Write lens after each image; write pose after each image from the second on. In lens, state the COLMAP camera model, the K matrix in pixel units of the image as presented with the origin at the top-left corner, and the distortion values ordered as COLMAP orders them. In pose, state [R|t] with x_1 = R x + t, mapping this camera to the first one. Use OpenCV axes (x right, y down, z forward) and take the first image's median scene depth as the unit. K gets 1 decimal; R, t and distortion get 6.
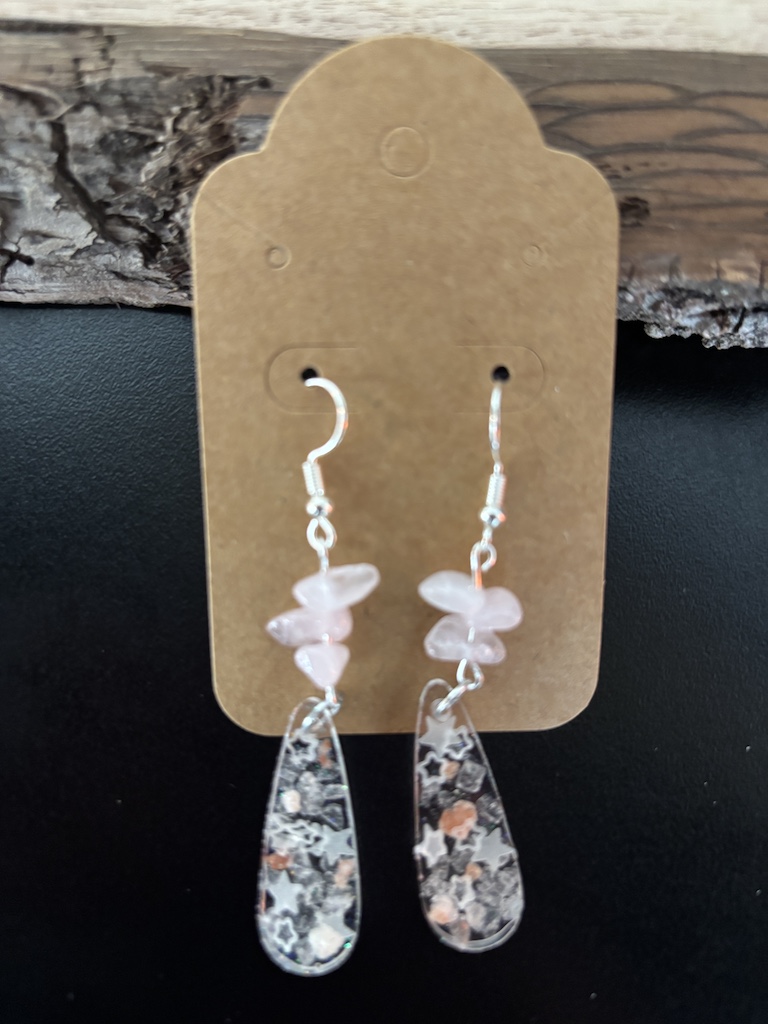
lens RADIAL K [[838.6, 0, 381.4], [0, 838.6, 507.6], [0, 0, 1]] dist [-0.043793, 0.016097]
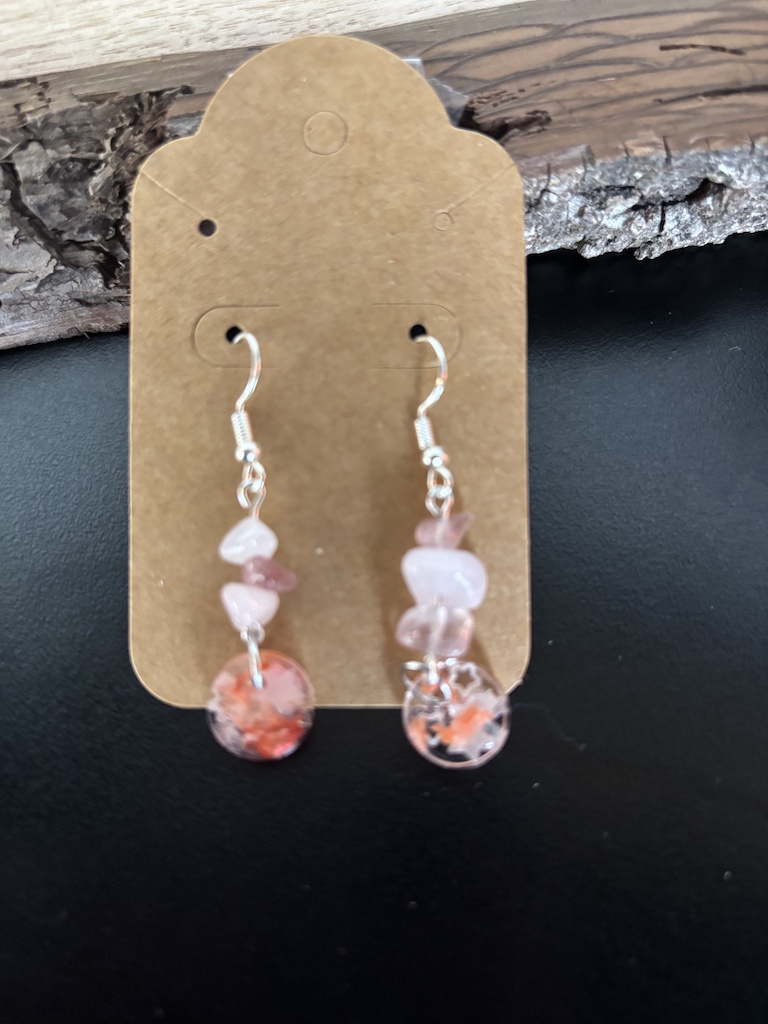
lens RADIAL K [[838.6, 0, 376.8], [0, 838.6, 514.4], [0, 0, 1]] dist [-0.043793, 0.016097]
pose [[0.977814, -0.207693, 0.027265, -0.037846], [0.208825, 0.956252, -0.204874, 0.301043], [0.016479, 0.206022, 0.978409, 0.030045]]
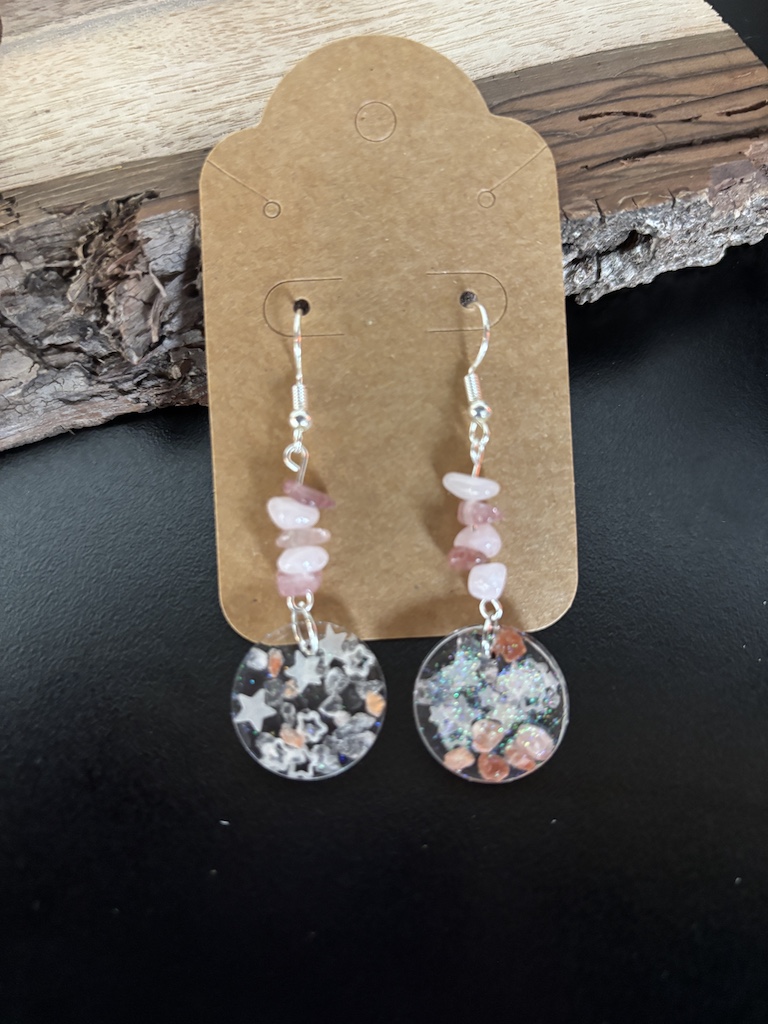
lens RADIAL K [[838.6, 0, 379.3], [0, 838.6, 506.7], [0, 0, 1]] dist [-0.043793, 0.016097]
pose [[0.937851, -0.324056, 0.124191, -0.121652], [0.344403, 0.913108, -0.218219, 0.250341], [-0.042685, 0.247429, 0.967965, -0.045558]]
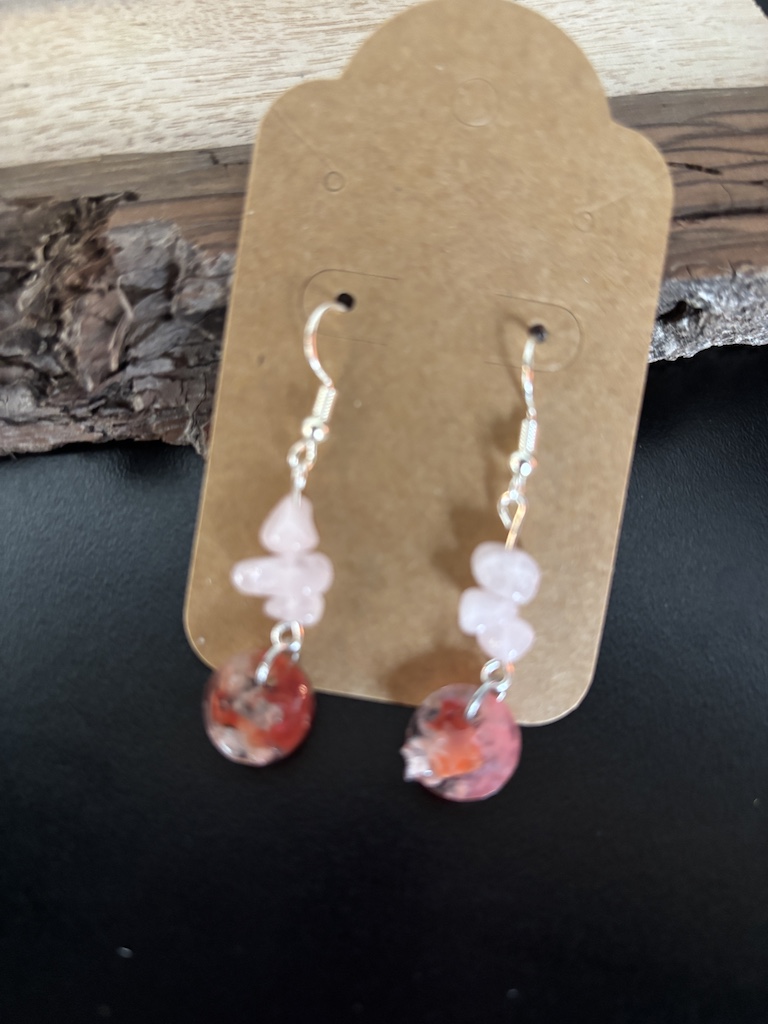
lens RADIAL K [[838.6, 0, 382.6], [0, 838.6, 510.1], [0, 0, 1]] dist [-0.043793, 0.016097]
pose [[0.967551, -0.214455, 0.133617, -0.058214], [0.239624, 0.946535, -0.215992, 0.133584], [-0.080153, 0.241001, 0.967209, 0.087014]]
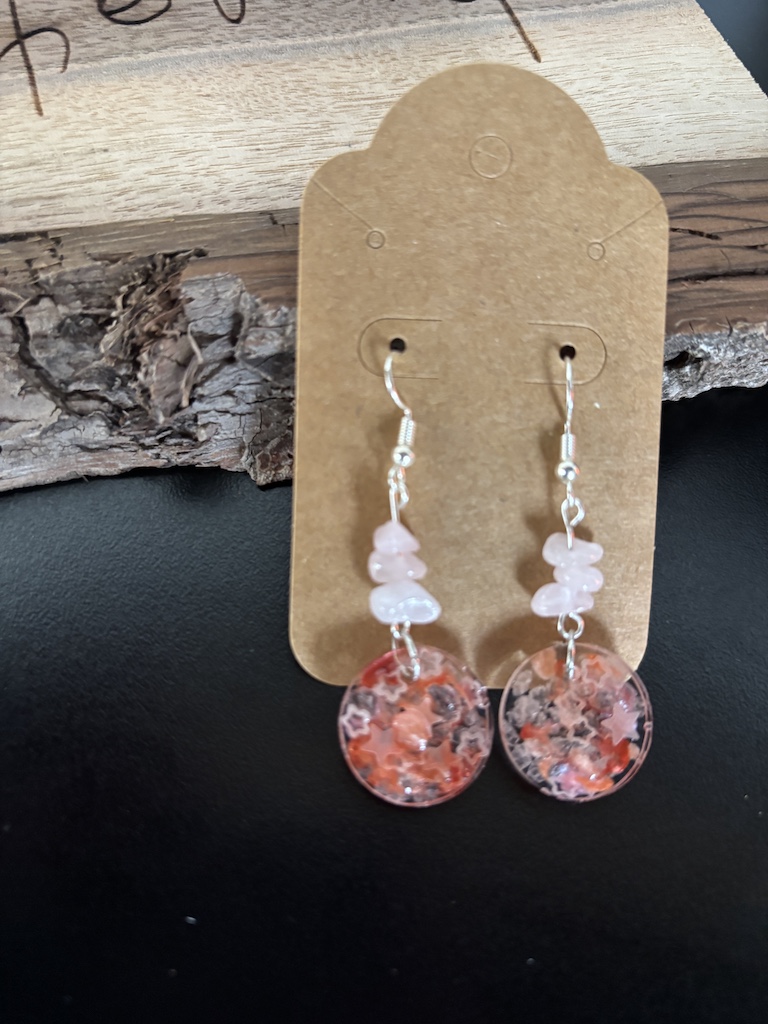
lens RADIAL K [[838.6, 0, 385.5], [0, 838.6, 504.0], [0, 0, 1]] dist [-0.043793, 0.016097]
pose [[0.970467, -0.196720, 0.139626, -0.116270], [0.225350, 0.945835, -0.233696, 0.134442], [-0.086091, 0.258259, 0.962232, -0.037375]]
